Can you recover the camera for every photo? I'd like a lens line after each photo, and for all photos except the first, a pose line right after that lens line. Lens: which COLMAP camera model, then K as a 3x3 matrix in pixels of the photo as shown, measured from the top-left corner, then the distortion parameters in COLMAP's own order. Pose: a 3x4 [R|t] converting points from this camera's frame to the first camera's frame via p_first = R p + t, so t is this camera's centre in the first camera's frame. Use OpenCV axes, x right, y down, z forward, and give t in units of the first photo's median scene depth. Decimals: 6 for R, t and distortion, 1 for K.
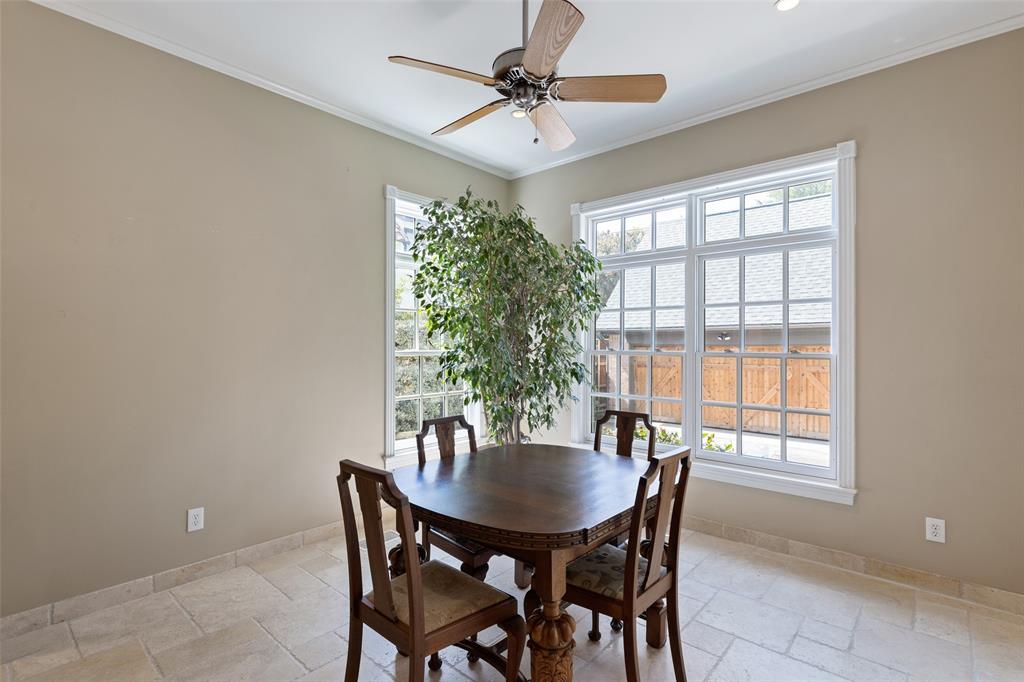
lens RADIAL K [[491.0, 0, 512.7], [0, 491.0, 342.5], [0, 0, 1]] dist [0.000617, 0.000140]
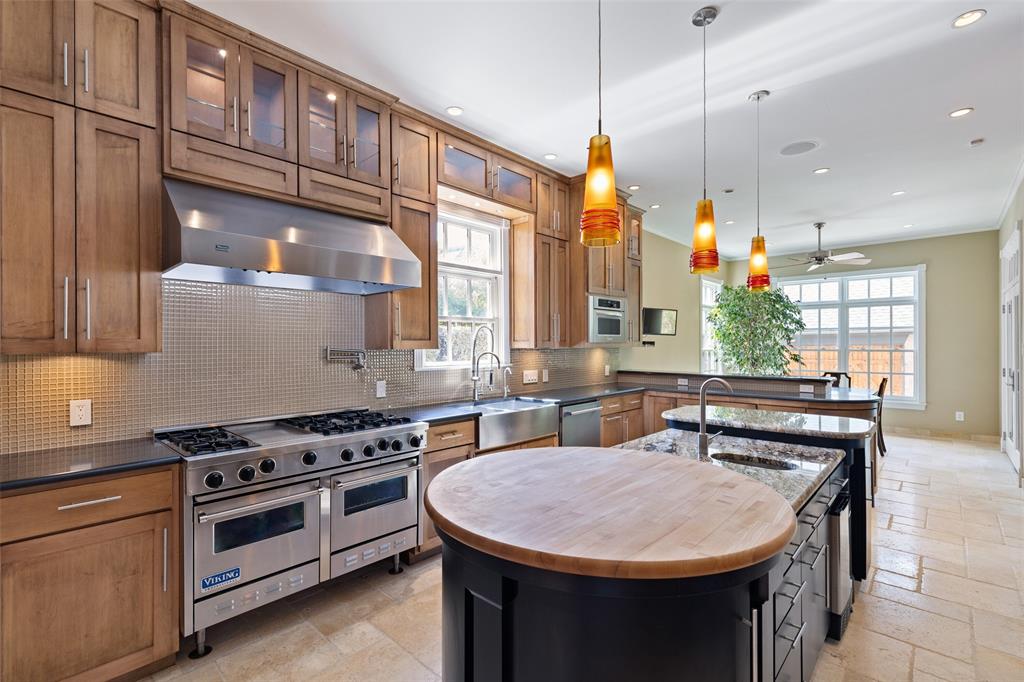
lens RADIAL K [[460.6, 0, 508.5], [0, 460.6, 345.2], [0, 0, 1]] dist [-0.001605, -0.001303]
pose [[0.999754, -0.001041, -0.022161, -1.153265], [0.000933, 0.999988, -0.004884, 0.009453], [0.022166, 0.004862, 0.999742, -1.162460]]
